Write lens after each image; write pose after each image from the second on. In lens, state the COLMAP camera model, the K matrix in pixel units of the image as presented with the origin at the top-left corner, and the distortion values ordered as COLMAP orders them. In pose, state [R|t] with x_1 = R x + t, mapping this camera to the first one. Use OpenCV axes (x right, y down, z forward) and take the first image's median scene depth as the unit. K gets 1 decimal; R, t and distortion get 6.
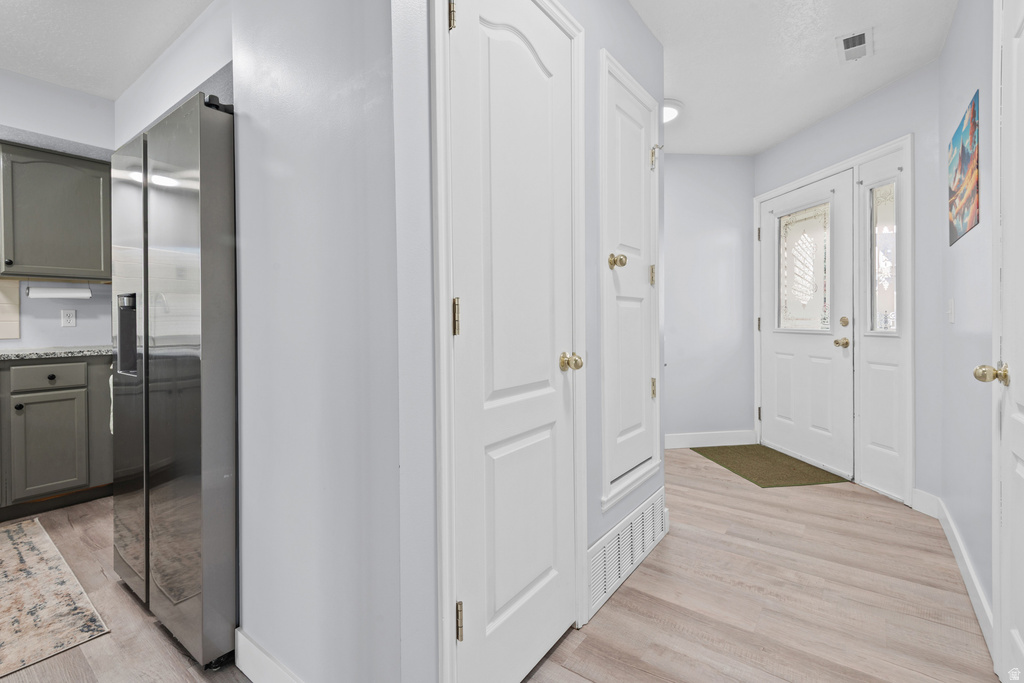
lens RADIAL K [[462.3, 0, 512.3], [0, 462.3, 332.2], [0, 0, 1]] dist [0.005278, 0.000063]
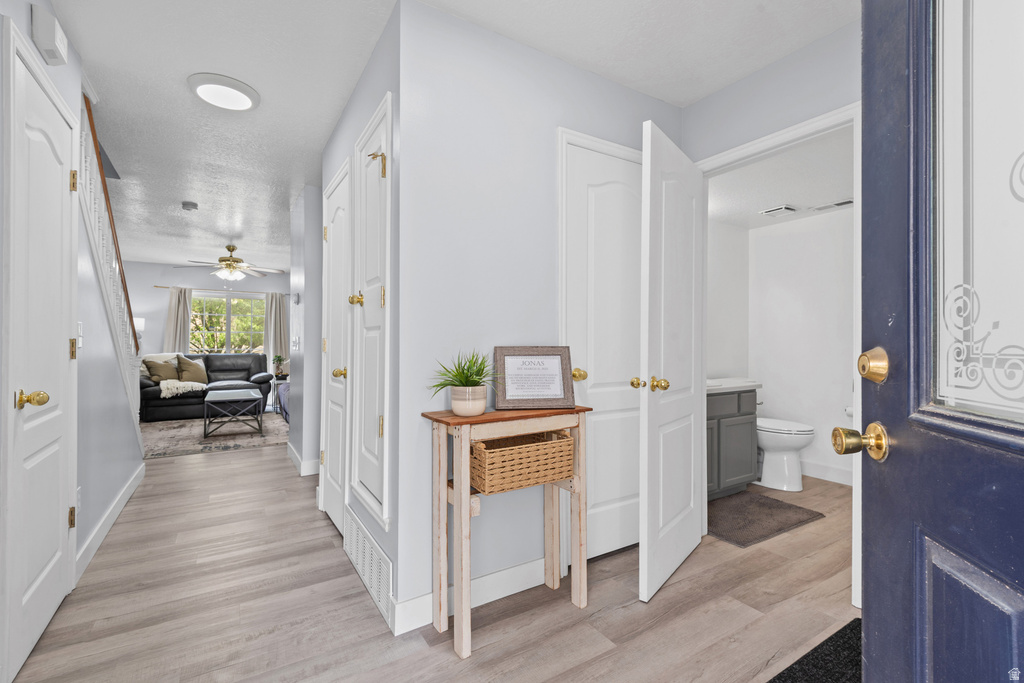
lens RADIAL K [[462.3, 0, 511.7], [0, 462.3, 336.2], [0, 0, 1]] dist [0.005278, 0.000063]
pose [[-0.360237, -0.006463, -0.932838, 1.193789], [-0.014073, 0.999900, -0.001493, -0.054680], [0.932755, 0.012590, -0.360292, 1.783479]]
